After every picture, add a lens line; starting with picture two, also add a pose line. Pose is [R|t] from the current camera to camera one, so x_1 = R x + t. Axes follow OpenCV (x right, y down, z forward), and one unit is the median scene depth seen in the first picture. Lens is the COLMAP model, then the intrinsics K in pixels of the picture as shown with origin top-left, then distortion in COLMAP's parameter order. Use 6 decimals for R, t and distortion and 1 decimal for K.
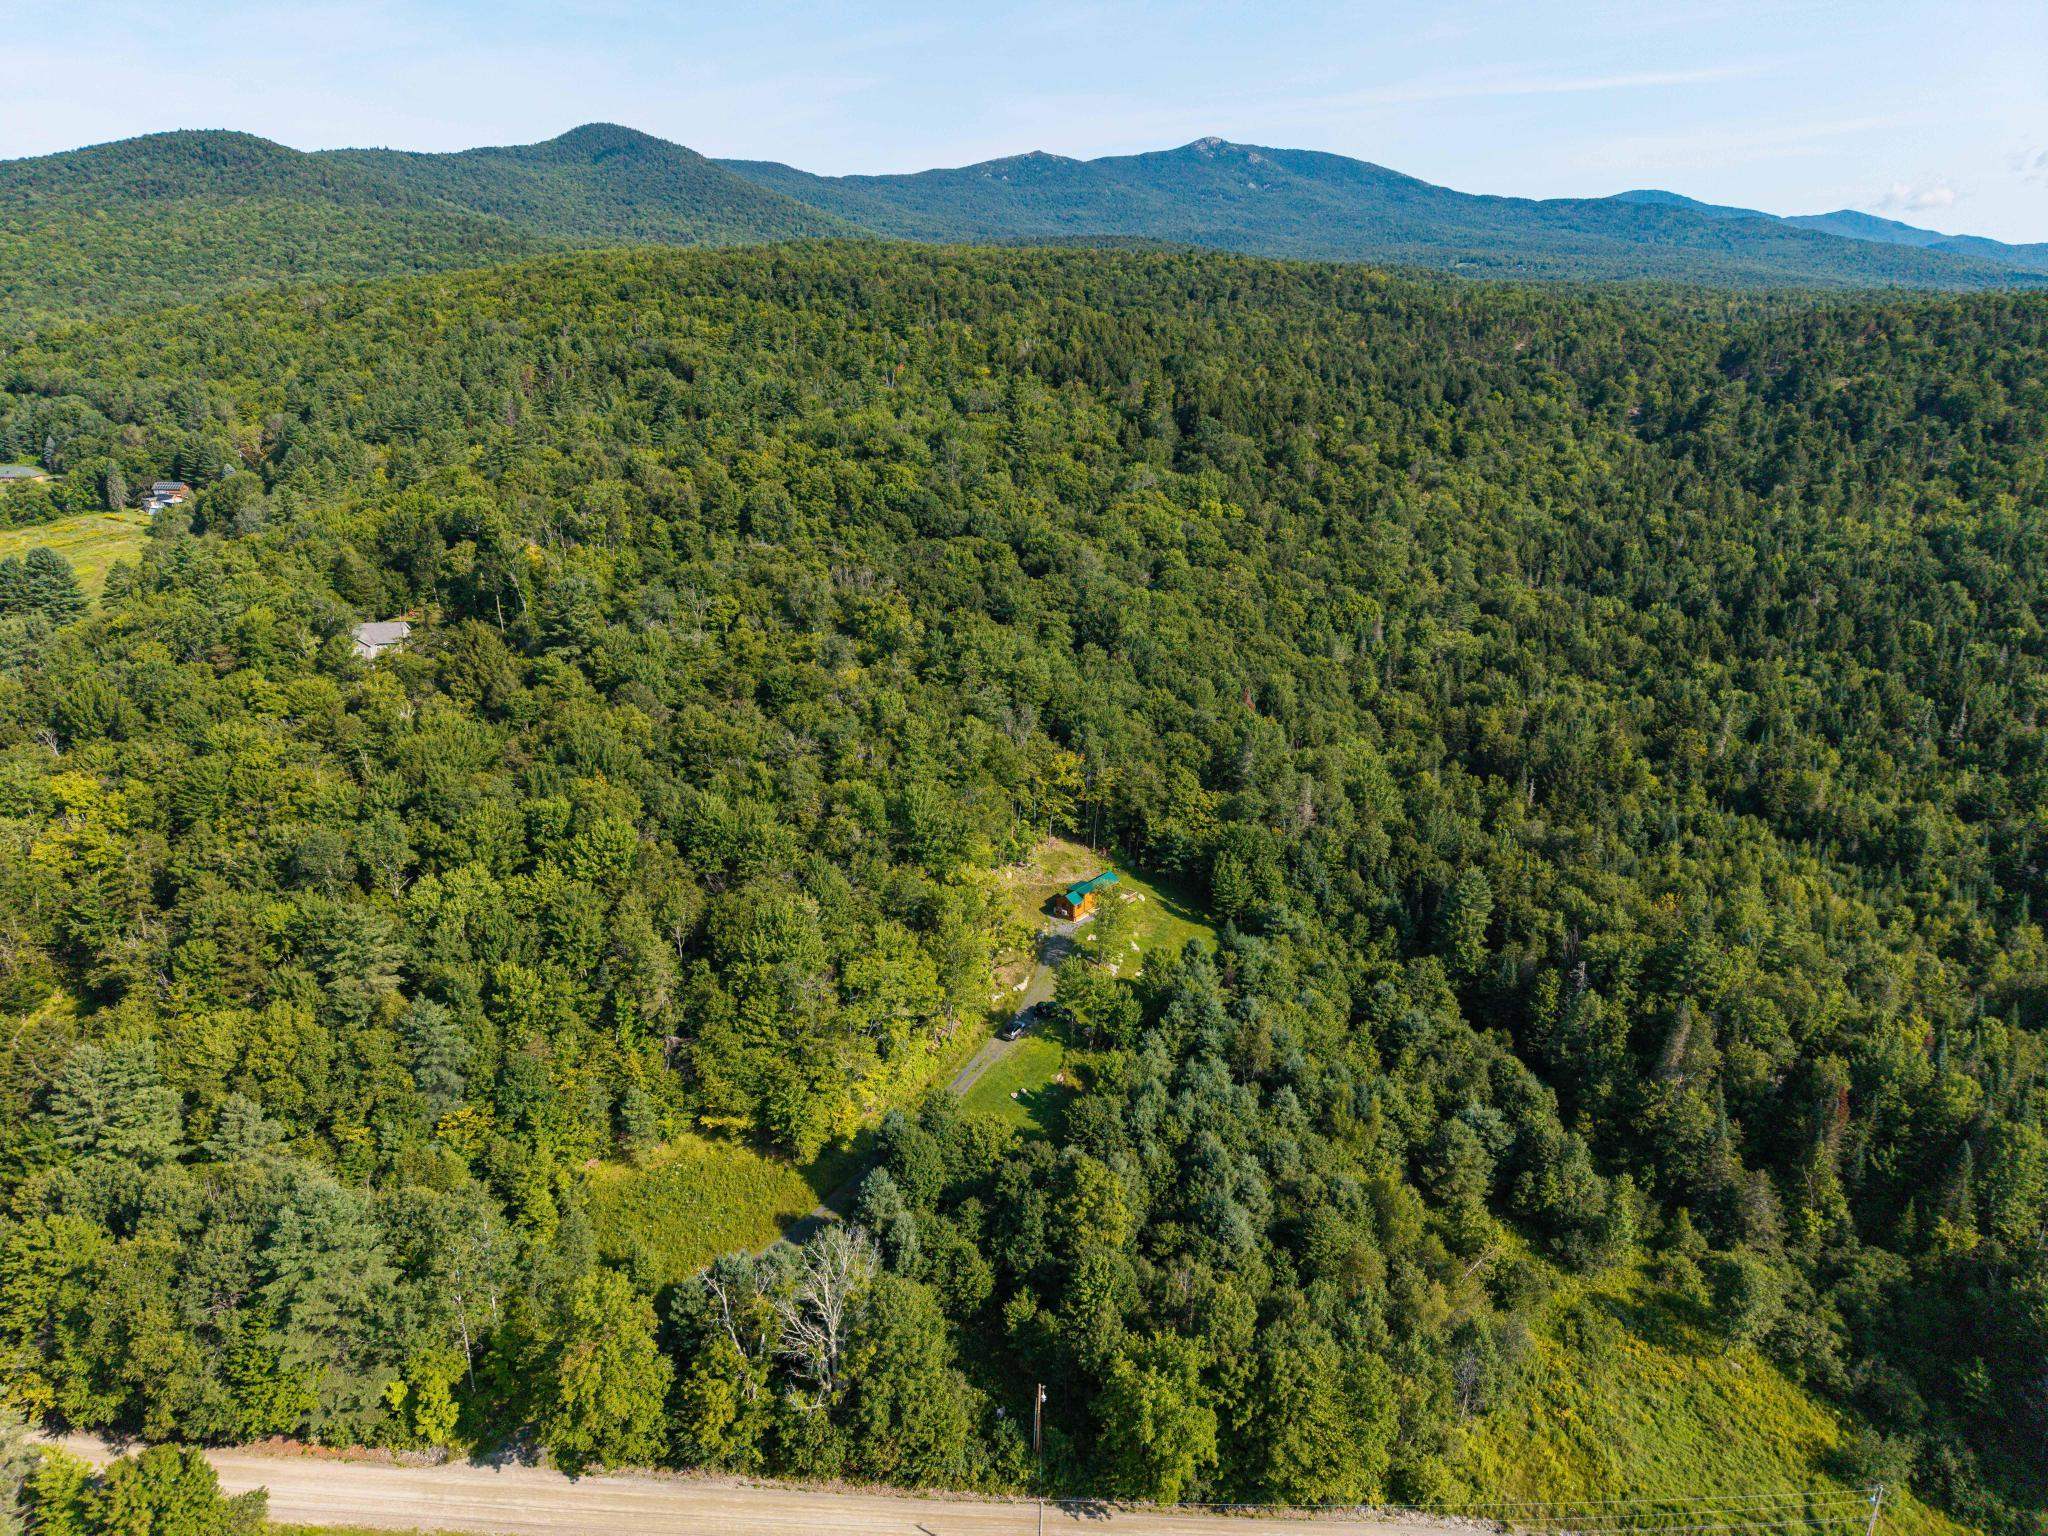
lens RADIAL K [[1406.3, 0, 1024.0], [0, 1406.3, 768.0], [0, 0, 1]] dist [0.152183, -0.002589]
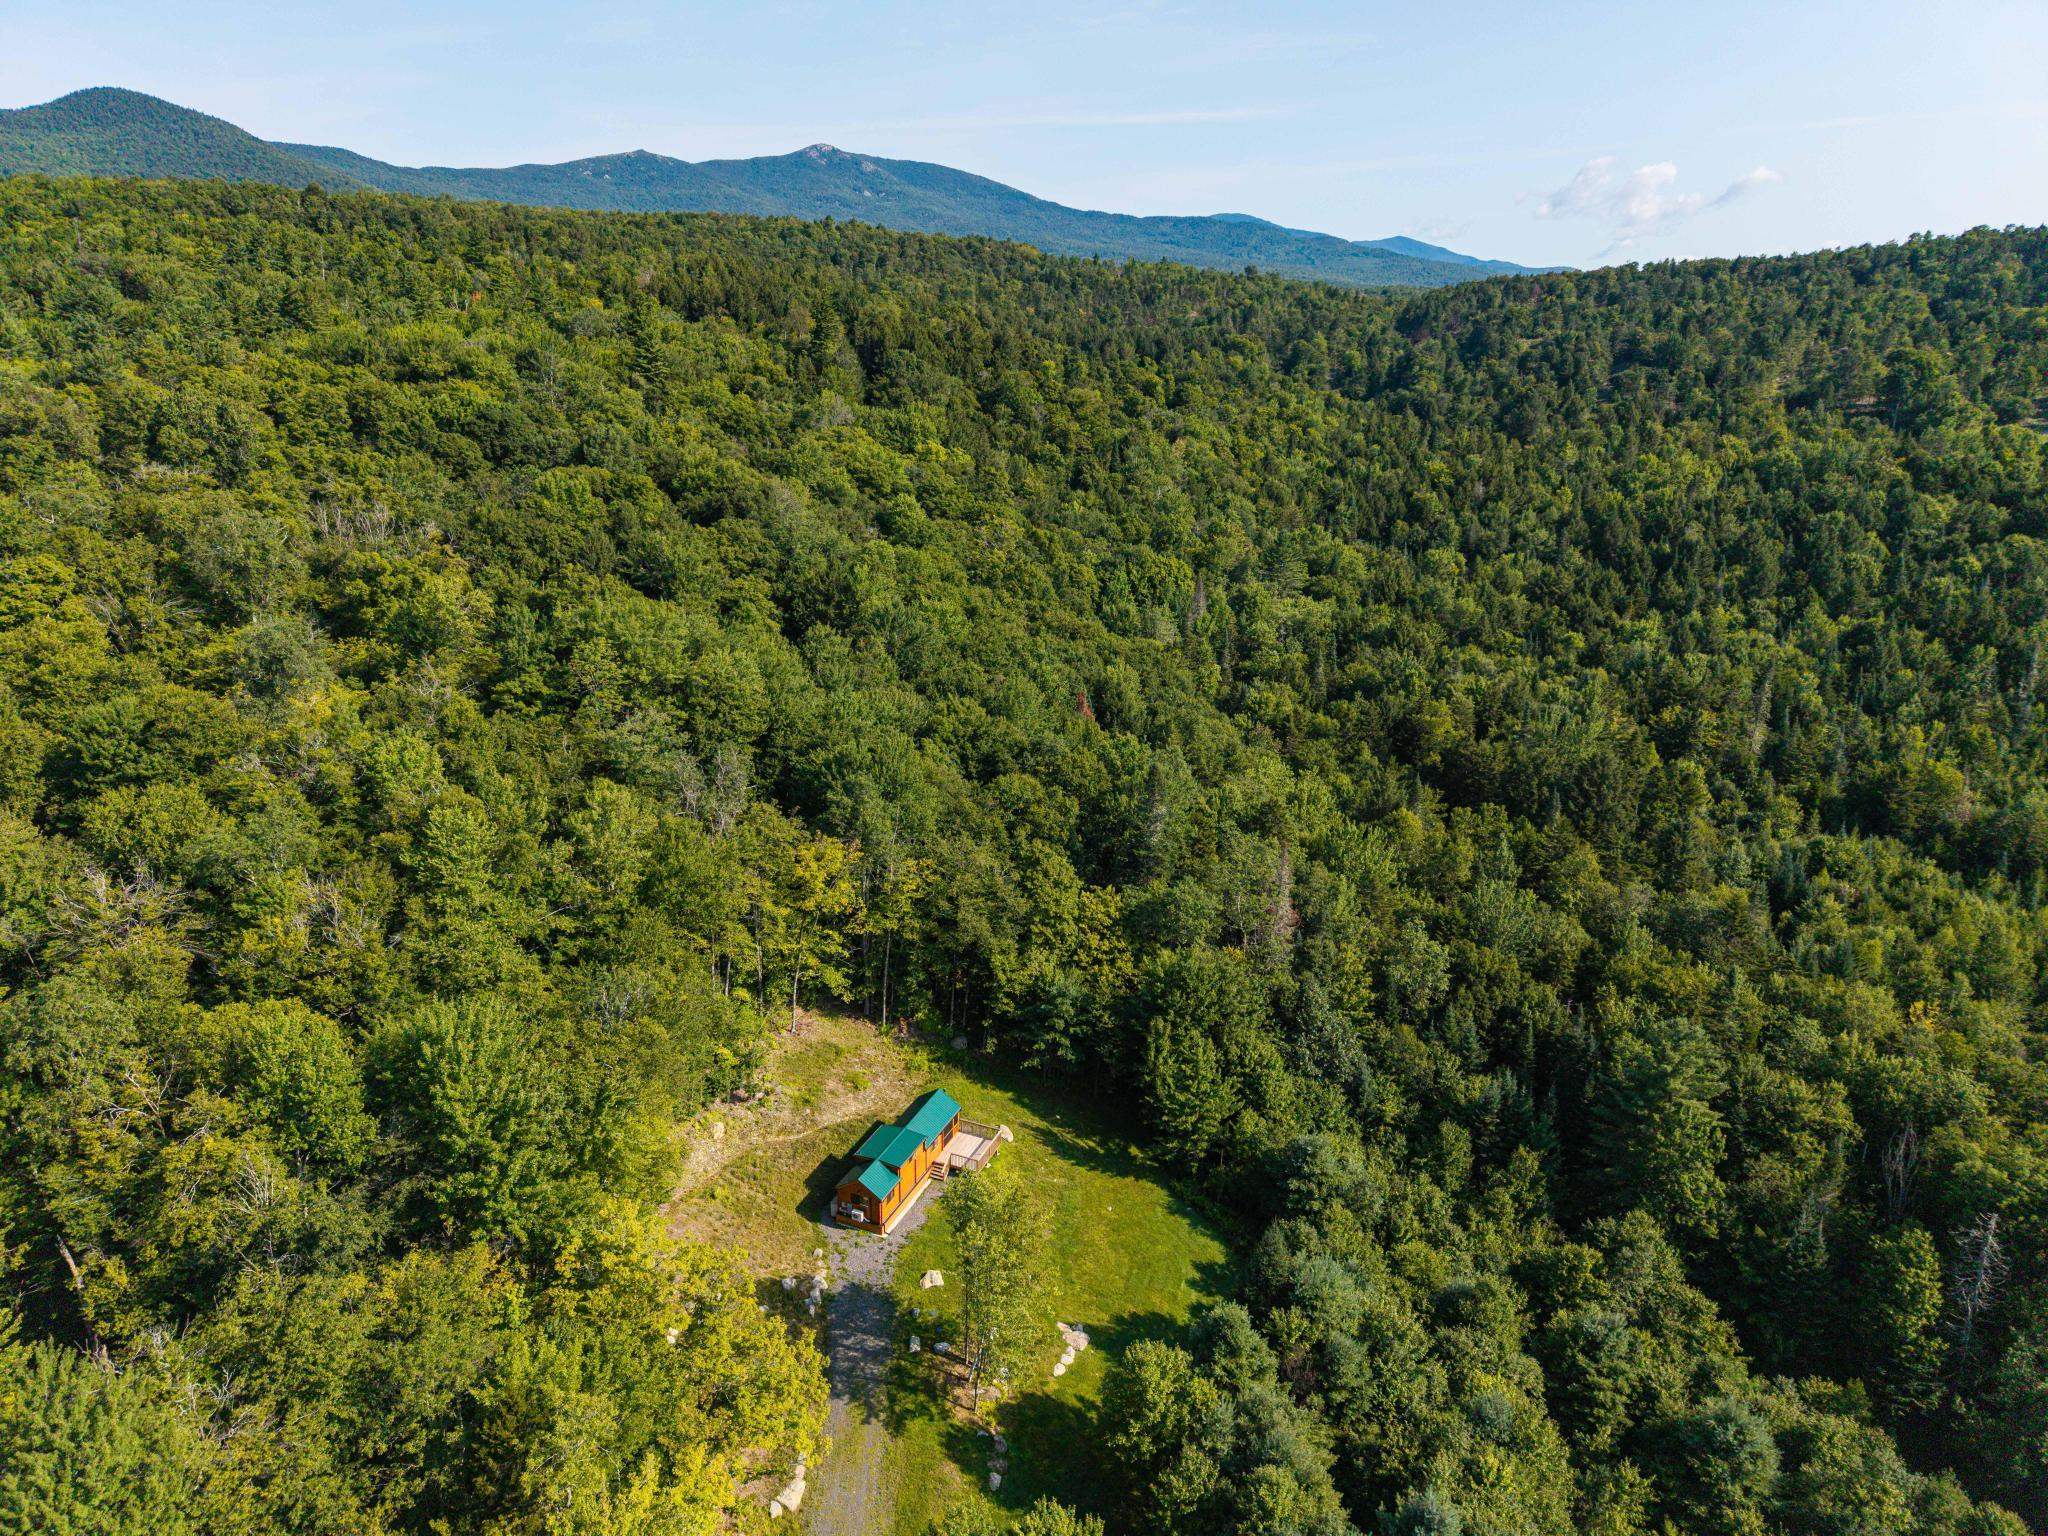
lens RADIAL K [[1463.2, 0, 1024.0], [0, 1463.2, 768.0], [0, 0, 1]] dist [0.072081, -0.079530]
pose [[0.970399, -0.075838, 0.229292, -0.013228], [0.078567, 0.996905, -0.002783, -0.025841], [-0.228371, 0.020716, 0.973354, 0.457363]]
